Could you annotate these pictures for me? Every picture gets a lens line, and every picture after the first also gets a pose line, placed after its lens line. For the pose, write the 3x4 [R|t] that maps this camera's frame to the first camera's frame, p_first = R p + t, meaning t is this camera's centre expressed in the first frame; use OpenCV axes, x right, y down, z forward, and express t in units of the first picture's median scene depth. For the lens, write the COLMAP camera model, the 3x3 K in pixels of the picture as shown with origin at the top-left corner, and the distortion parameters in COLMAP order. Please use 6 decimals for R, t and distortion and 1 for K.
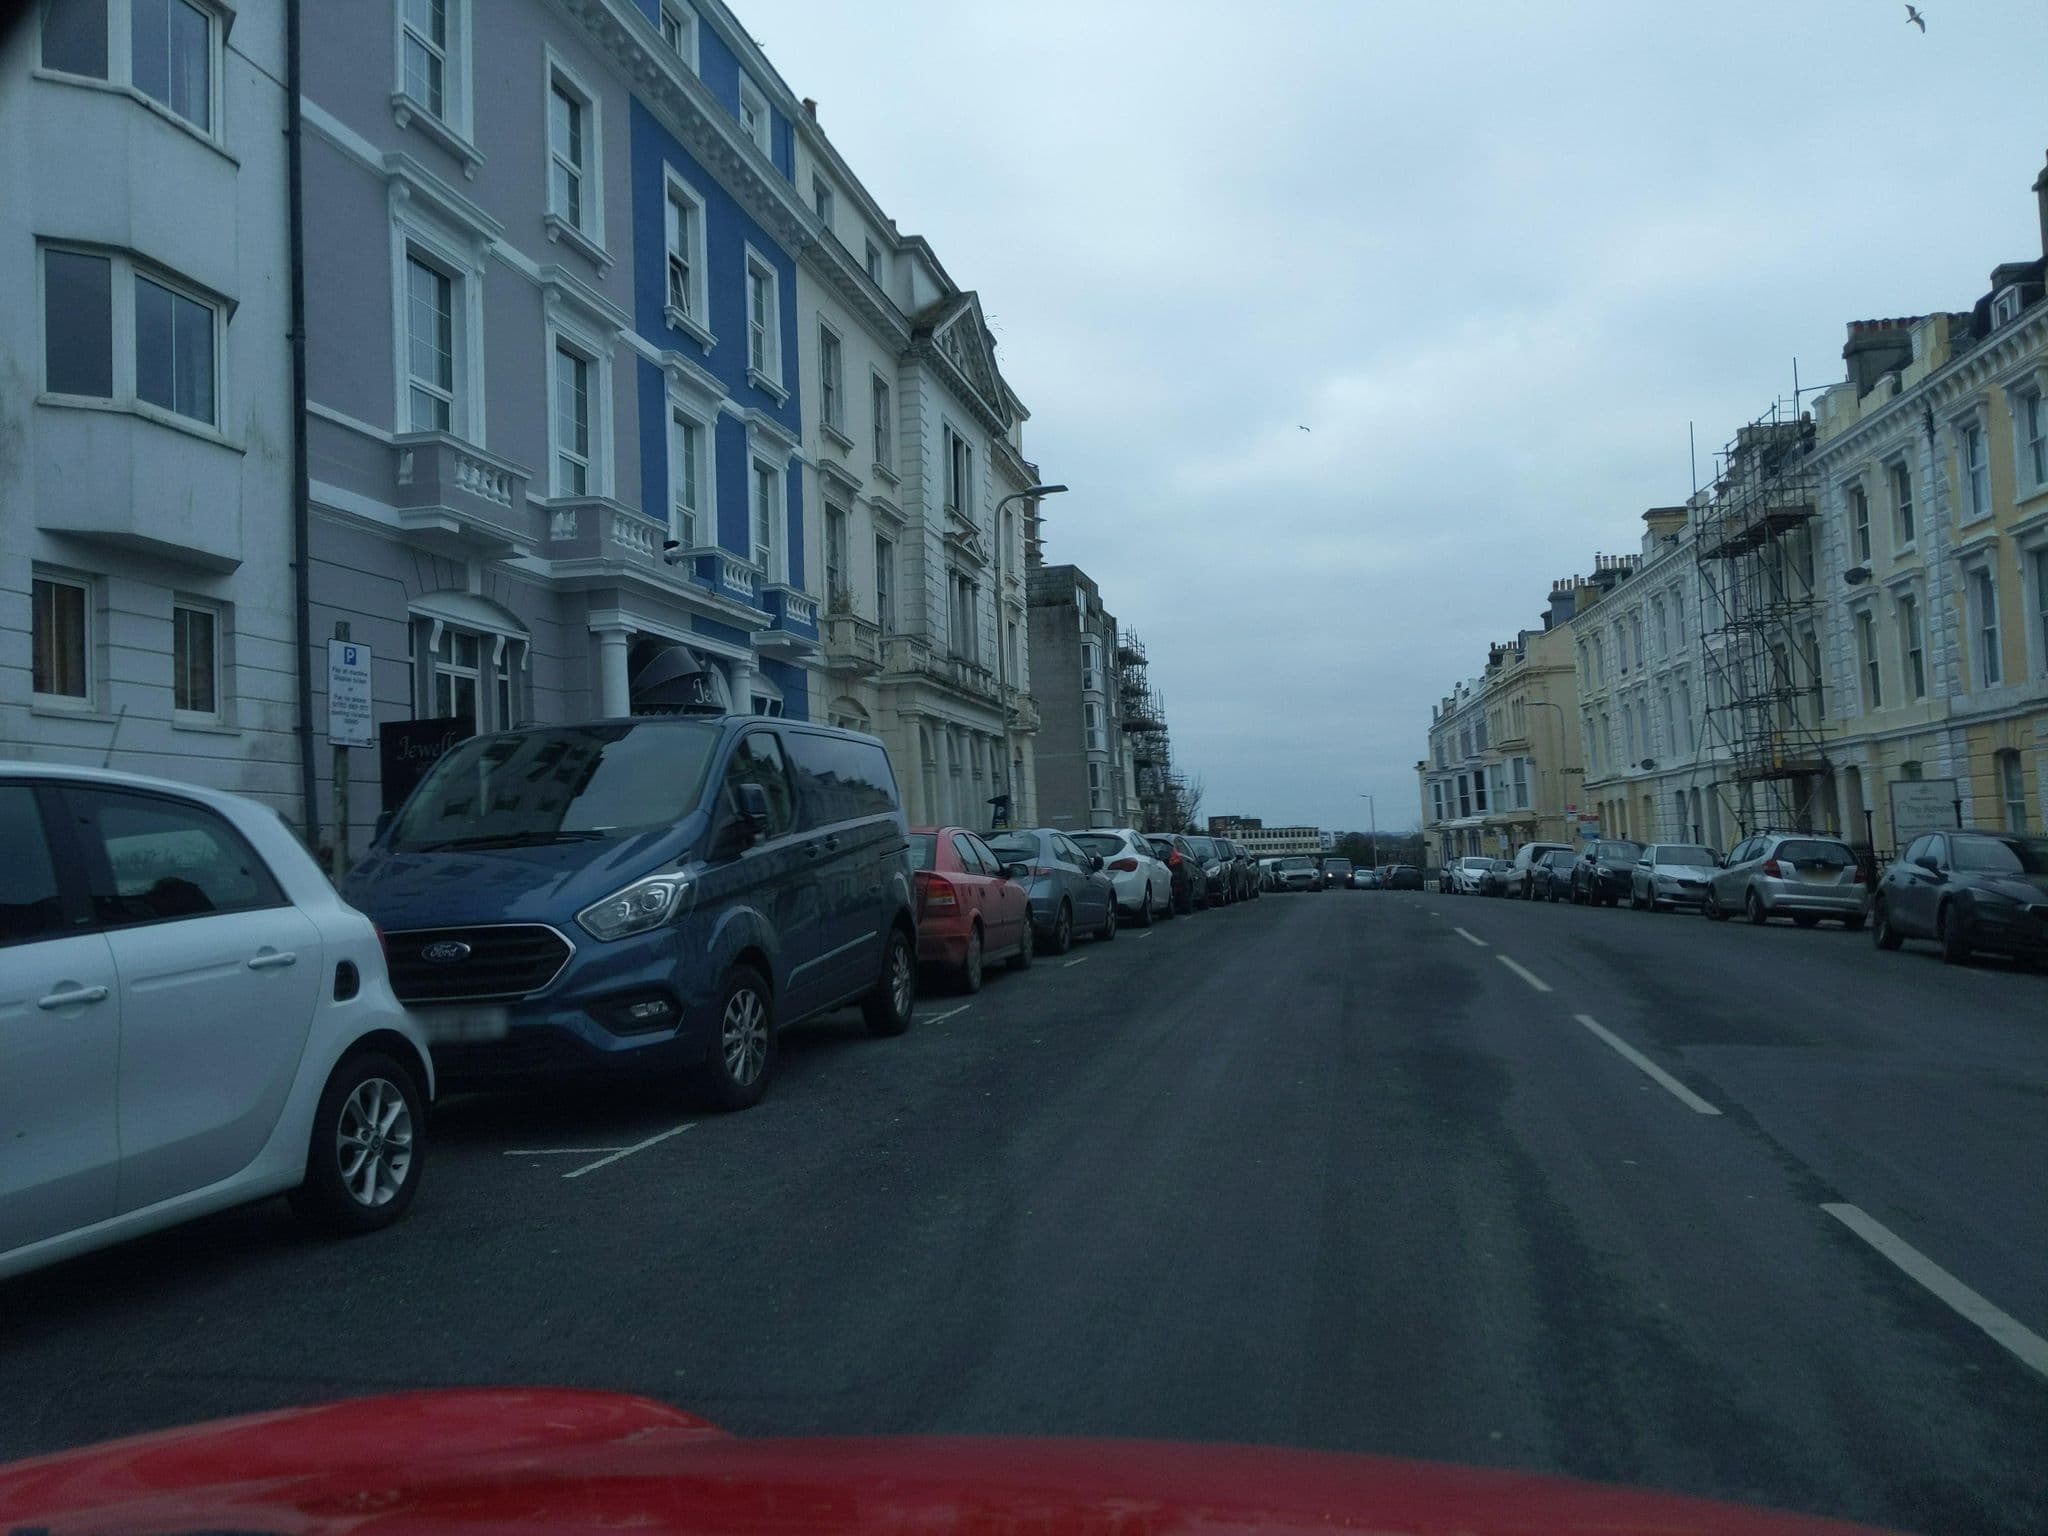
lens RADIAL K [[1664.8, 0, 1021.9], [0, 1664.8, 664.5], [0, 0, 1]] dist [0.010856, 0.005657]
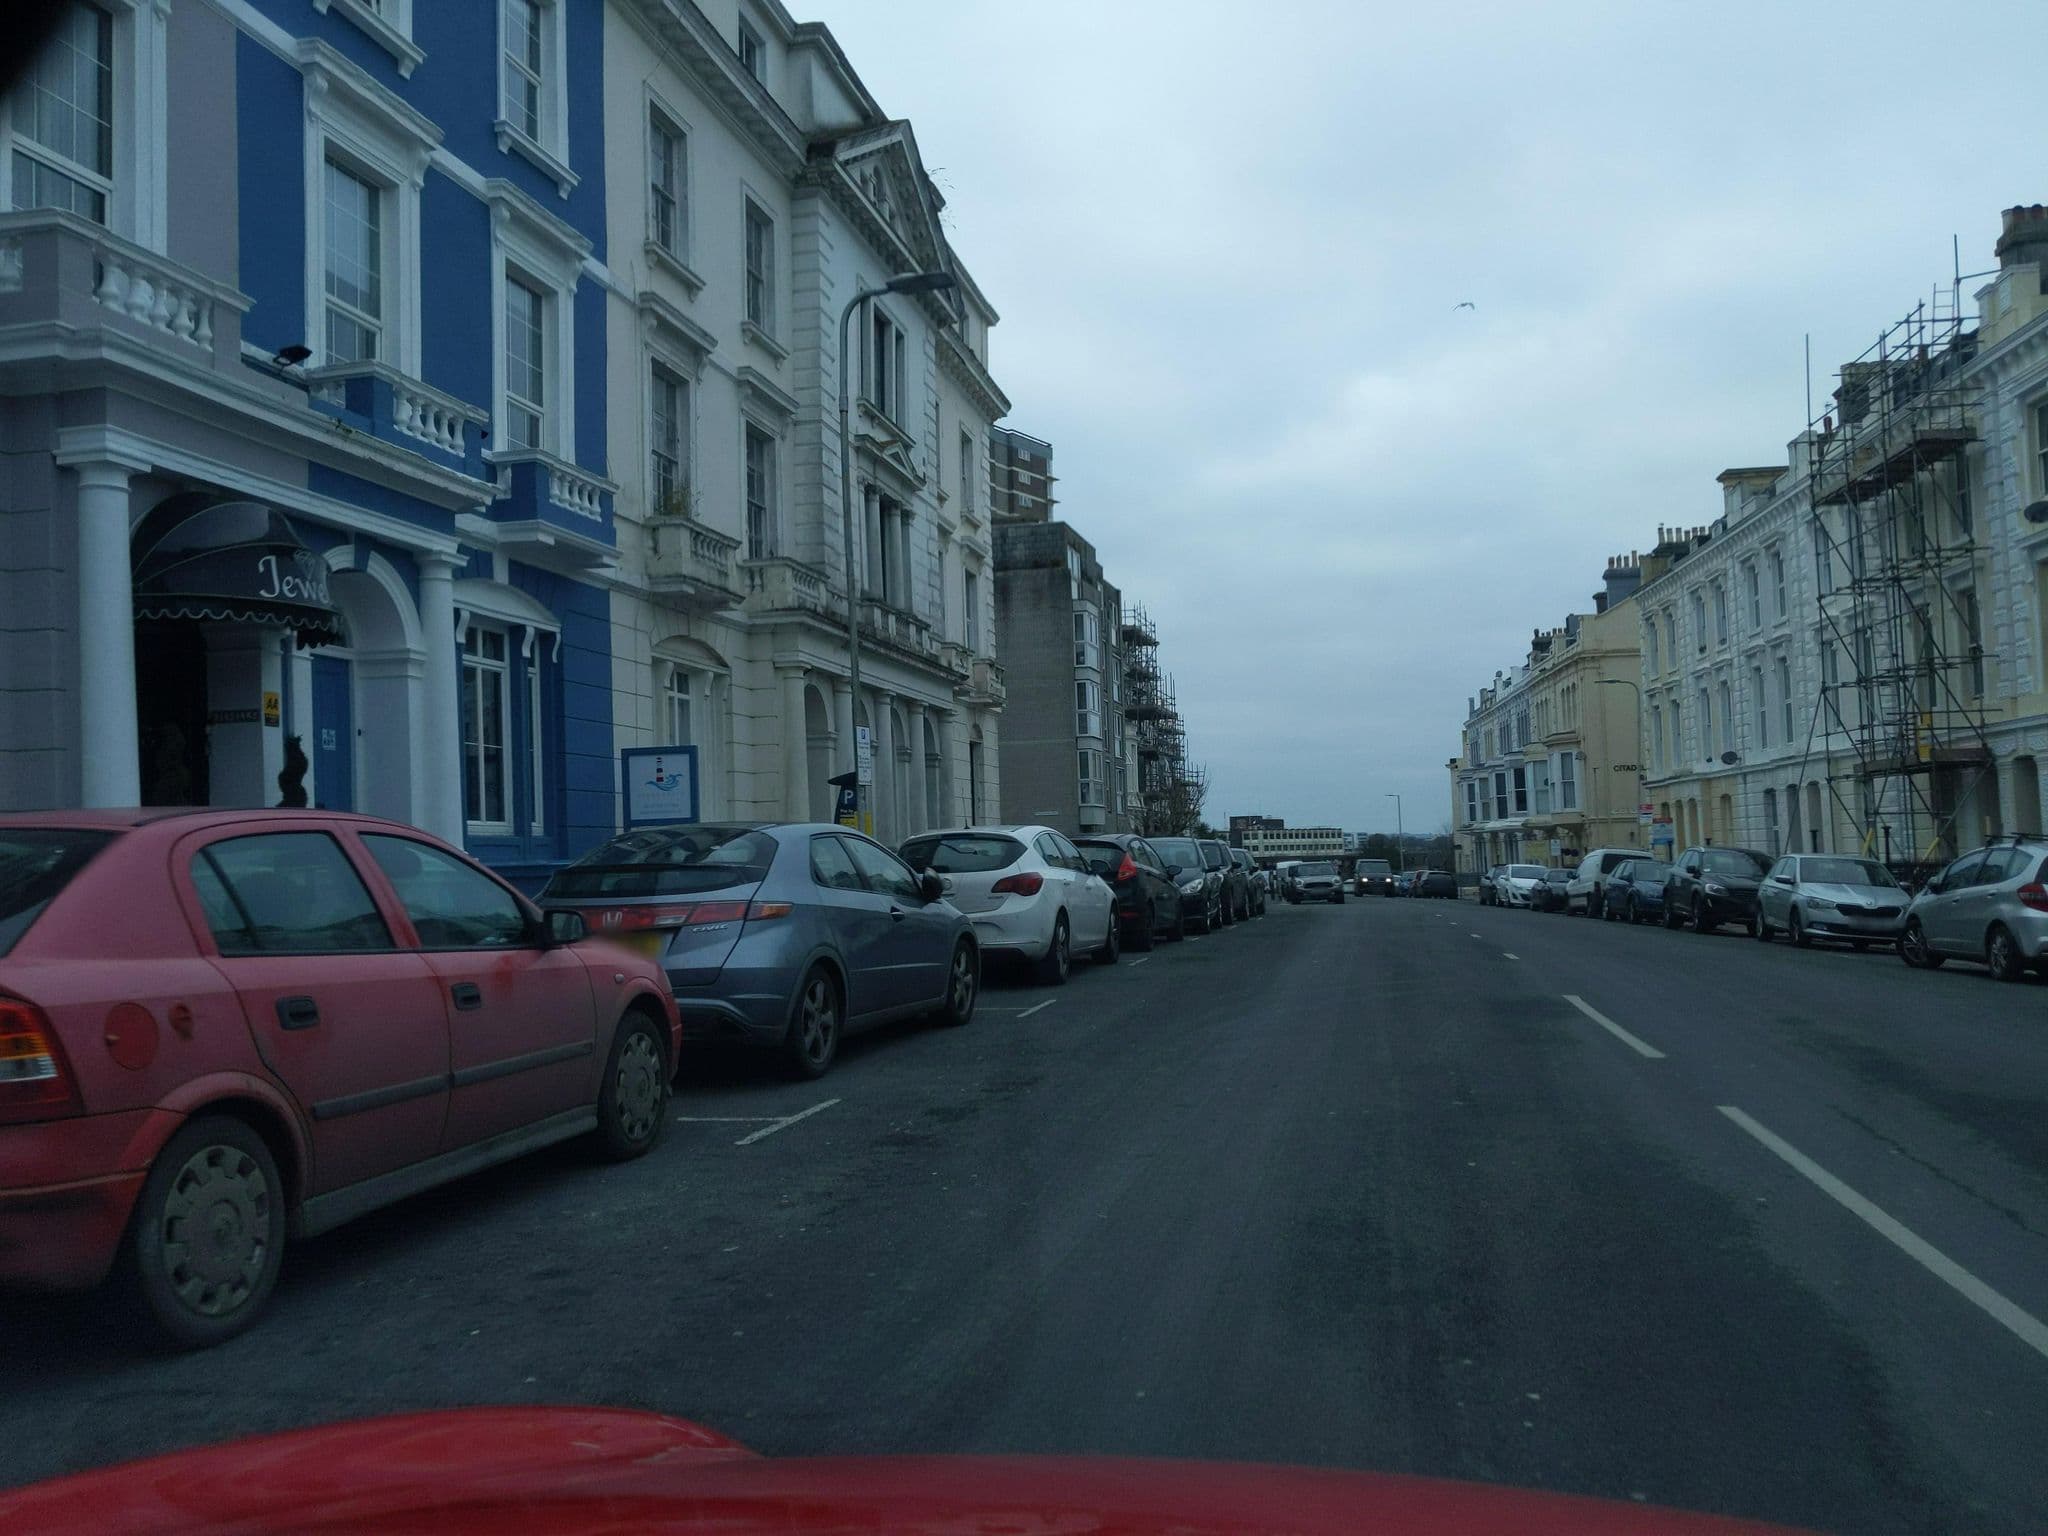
lens RADIAL K [[1683.7, 0, 1081.4], [0, 1683.7, 767.6], [0, 0, 1]] dist [-0.000045, -0.004651]
pose [[0.999695, 0.012088, 0.021525, 0.032835], [-0.013423, 0.997923, 0.063011, 0.018532], [-0.020718, -0.063281, 0.997781, 0.184334]]
